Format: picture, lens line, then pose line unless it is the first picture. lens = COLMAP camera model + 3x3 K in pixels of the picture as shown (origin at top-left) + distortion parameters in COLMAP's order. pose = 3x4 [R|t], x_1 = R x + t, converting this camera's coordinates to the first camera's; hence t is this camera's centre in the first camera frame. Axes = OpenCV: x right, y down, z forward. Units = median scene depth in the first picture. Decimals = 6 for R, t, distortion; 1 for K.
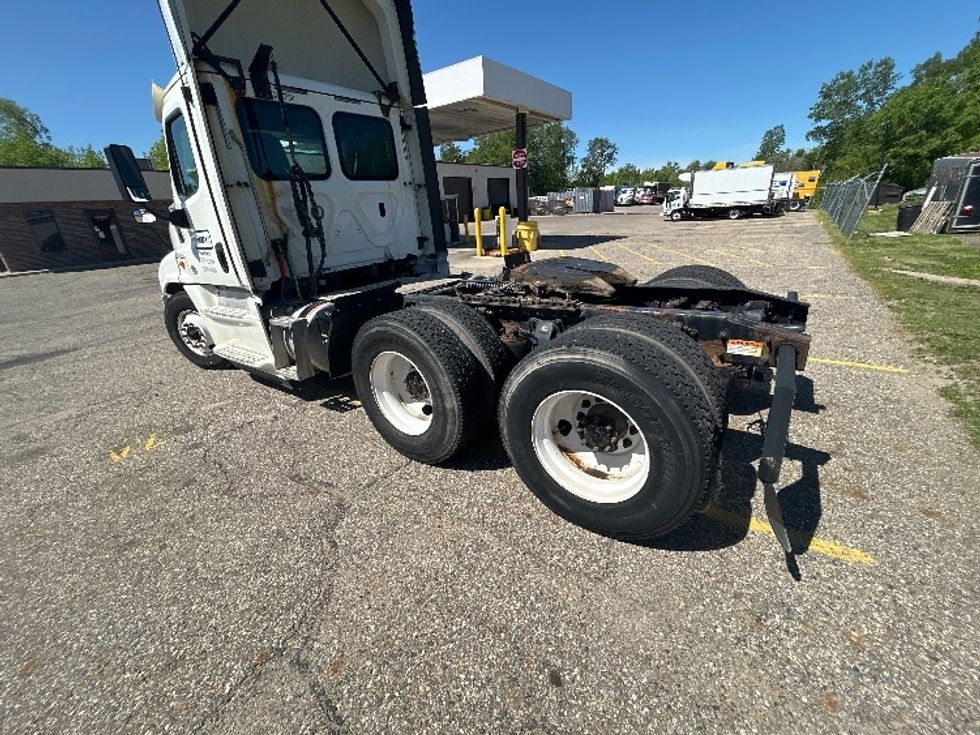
lens RADIAL K [[395.8, 0, 490.0], [0, 395.8, 367.5], [0, 0, 1]] dist [-0.001022, 0.000357]
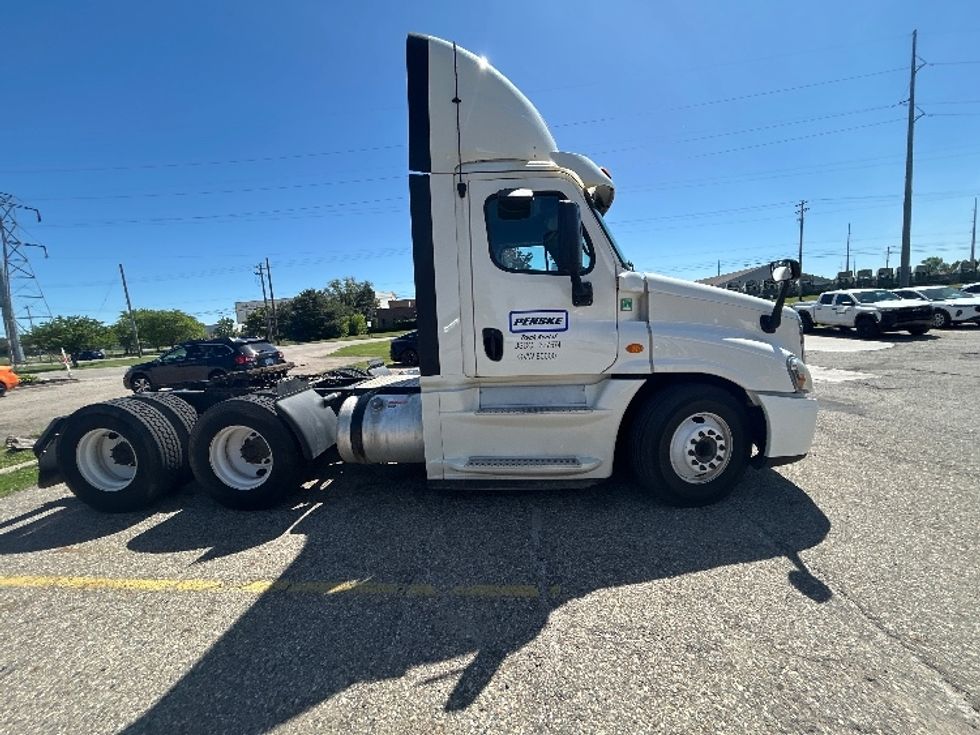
lens RADIAL K [[395.8, 0, 490.0], [0, 395.8, 367.5], [0, 0, 1]] dist [-0.001022, 0.000357]
pose [[-0.849028, 0.170739, -0.500000, 0.128197], [-0.086783, 0.888426, 0.450741, -0.706903], [0.521172, 0.426083, -0.739481, 1.781522]]
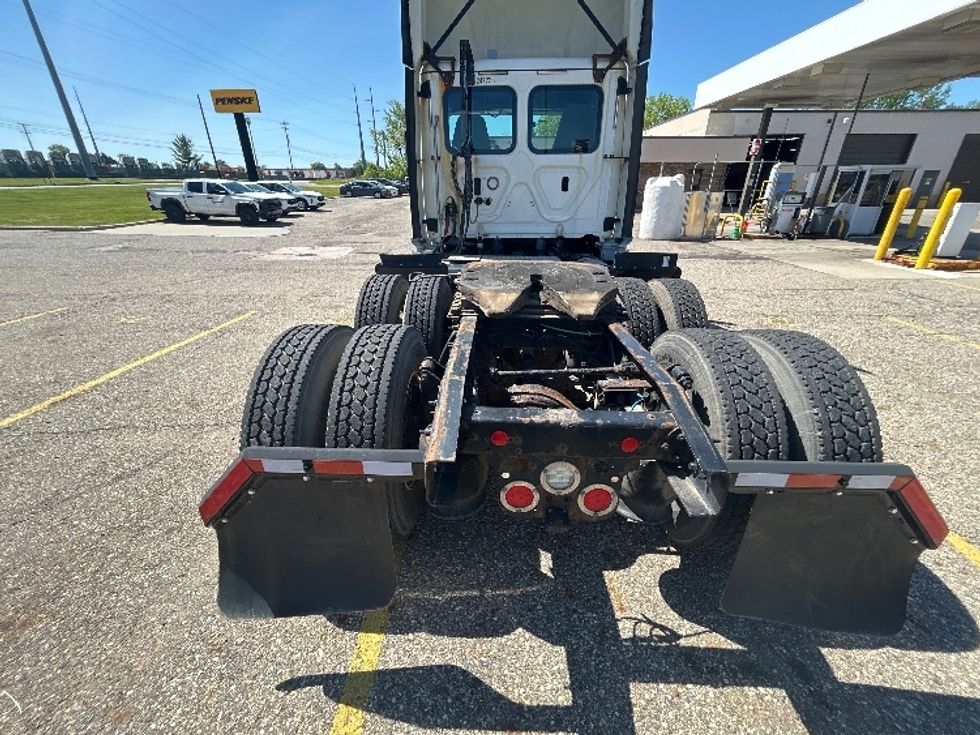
lens RADIAL K [[395.8, 0, 490.0], [0, 395.8, 367.5], [0, 0, 1]] dist [-0.001022, 0.000357]
pose [[0.562433, 0.396890, -0.725360, 0.533516], [-0.340002, 0.910678, 0.234657, -0.157596], [0.753703, 0.114645, 0.647139, 0.287233]]
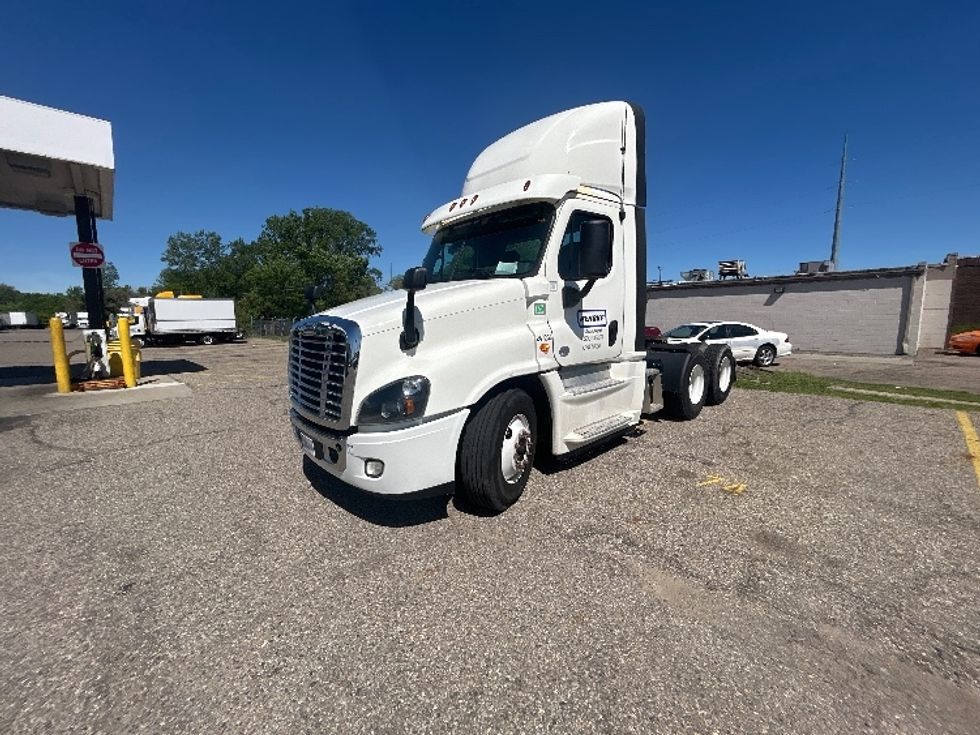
lens RADIAL K [[395.8, 0, 490.0], [0, 395.8, 367.5], [0, 0, 1]] dist [-0.001022, 0.000357]
pose [[0.198033, -0.062129, 0.978224, -1.579664], [0.365722, 0.930605, -0.014932, -0.249080], [-0.909412, 0.360715, 0.207012, 0.937926]]
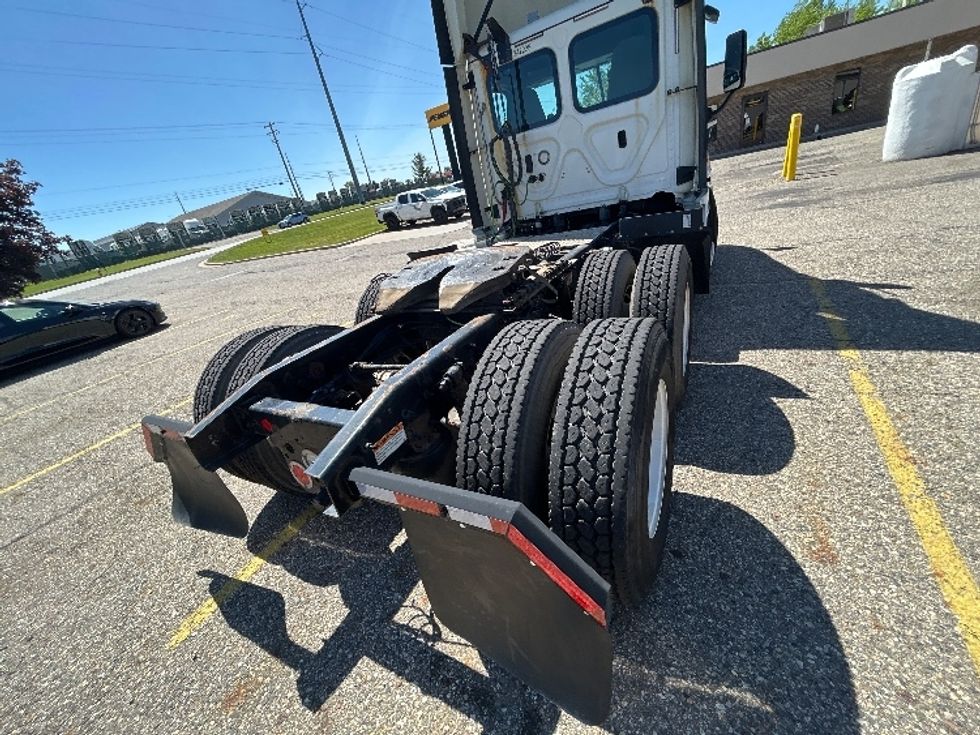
lens RADIAL K [[395.8, 0, 490.0], [0, 395.8, 367.5], [0, 0, 1]] dist [-0.001022, 0.000357]
pose [[0.142674, 0.450825, -0.881136, 0.674554], [-0.179383, 0.887278, 0.424922, -0.284967], [0.973379, 0.097436, 0.207462, 0.620460]]
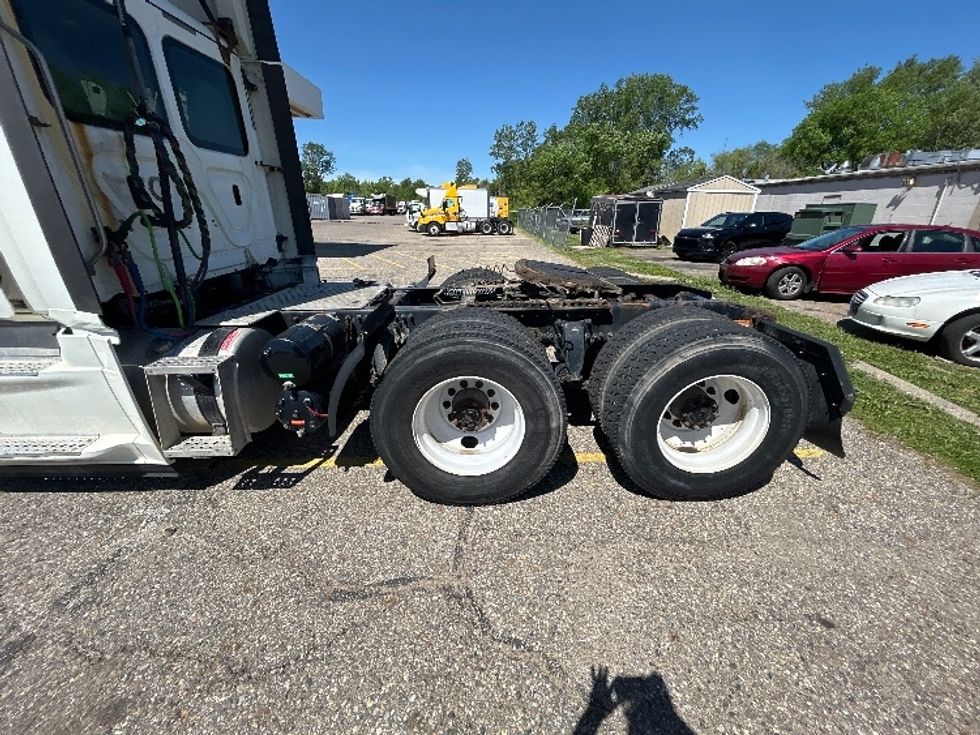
lens RADIAL K [[395.8, 0, 490.0], [0, 395.8, 367.5], [0, 0, 1]] dist [-0.001022, 0.000357]
pose [[0.803996, -0.154695, 0.574160, -0.376534], [0.166543, 0.985505, 0.032313, -0.043096], [-0.570836, 0.069643, 0.818105, 0.188574]]
